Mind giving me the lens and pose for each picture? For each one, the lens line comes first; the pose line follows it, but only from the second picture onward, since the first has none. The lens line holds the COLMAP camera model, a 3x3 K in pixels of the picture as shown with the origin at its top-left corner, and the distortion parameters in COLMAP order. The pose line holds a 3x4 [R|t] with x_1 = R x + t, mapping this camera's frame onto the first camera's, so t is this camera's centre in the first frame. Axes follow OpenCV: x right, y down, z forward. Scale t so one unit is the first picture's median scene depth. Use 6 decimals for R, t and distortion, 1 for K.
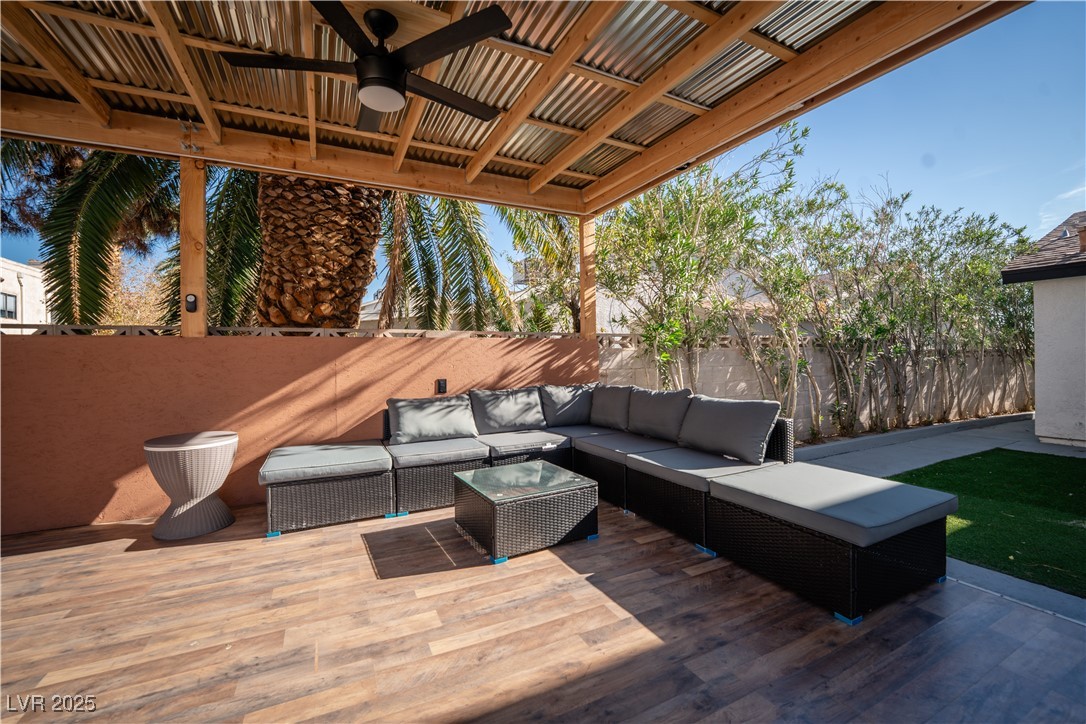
lens RADIAL K [[442.9, 0, 543.0], [0, 442.9, 362.0], [0, 0, 1]] dist [-0.001778, -0.000211]
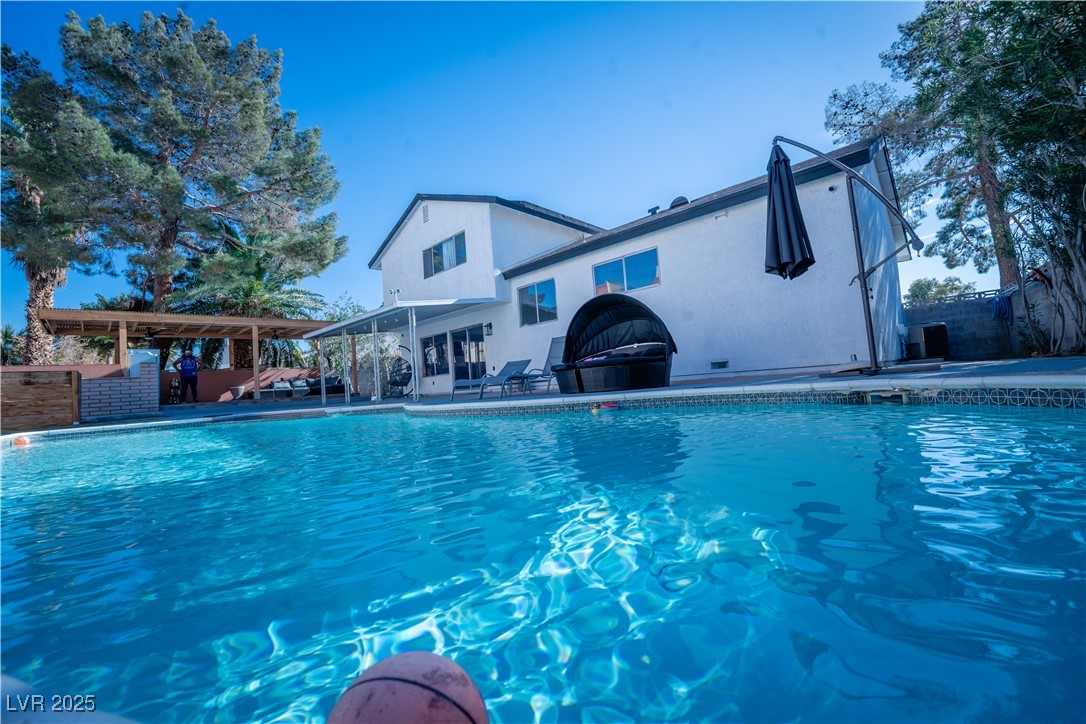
lens RADIAL K [[442.9, 0, 543.0], [0, 442.9, 362.0], [0, 0, 1]] dist [-0.001778, -0.000211]
pose [[0.934404, -0.042686, 0.353648, 0.695133], [0.071287, 0.995119, -0.068242, 0.390482], [-0.349009, 0.088976, 0.932886, -4.318267]]
